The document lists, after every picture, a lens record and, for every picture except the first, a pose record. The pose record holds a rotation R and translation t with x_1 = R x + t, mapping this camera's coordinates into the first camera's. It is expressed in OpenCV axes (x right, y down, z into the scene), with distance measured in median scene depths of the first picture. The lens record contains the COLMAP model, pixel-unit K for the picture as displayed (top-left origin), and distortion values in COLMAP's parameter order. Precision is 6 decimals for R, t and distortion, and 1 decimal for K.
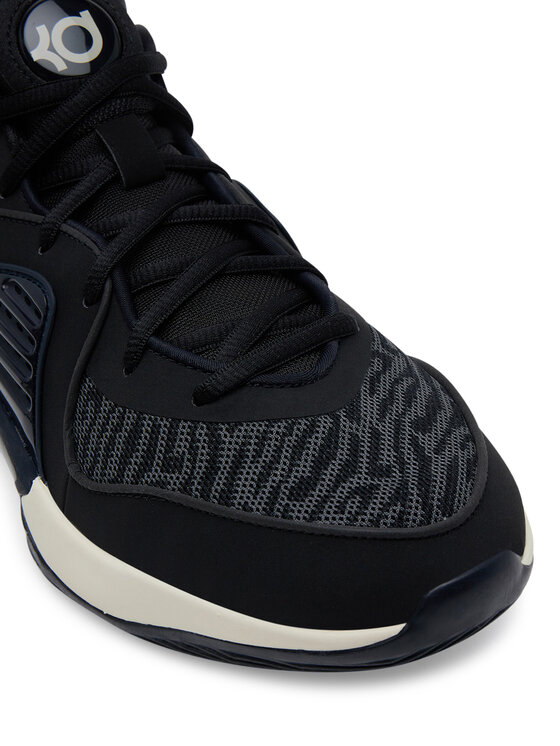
lens RADIAL K [[943.3, 0, 280.2], [0, 943.3, 372.8], [0, 0, 1]] dist [-0.018023, 0.000000]
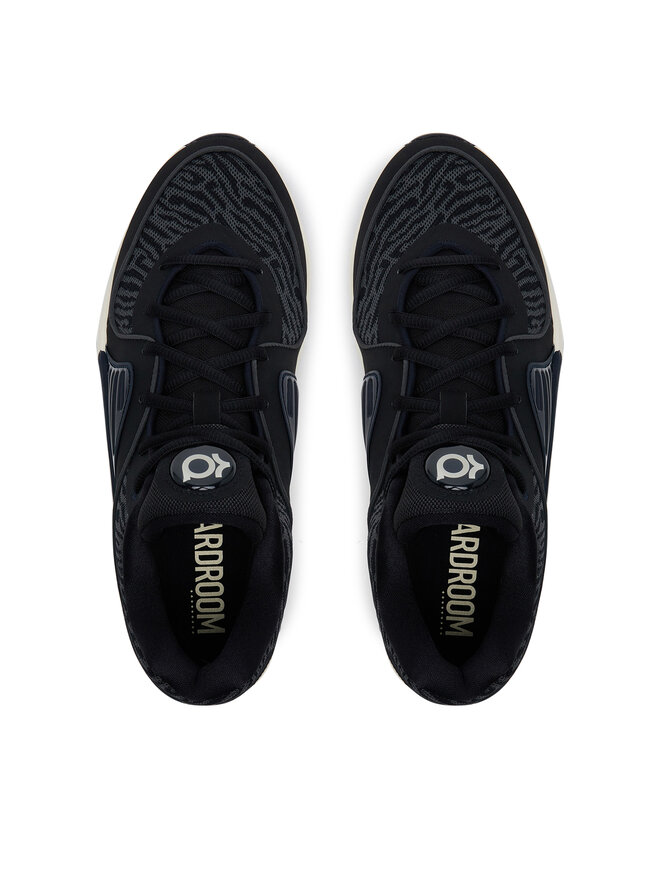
lens RADIAL K [[860.8, 0, 330.3], [0, 860.8, 440.4], [0, 0, 1]] dist [0.004086, 0.000000]
pose [[-0.811574, -0.574467, 0.106469, -0.210099], [0.528059, -0.643261, 0.554409, -1.460128], [-0.250002, 0.506166, 0.825406, -0.251102]]
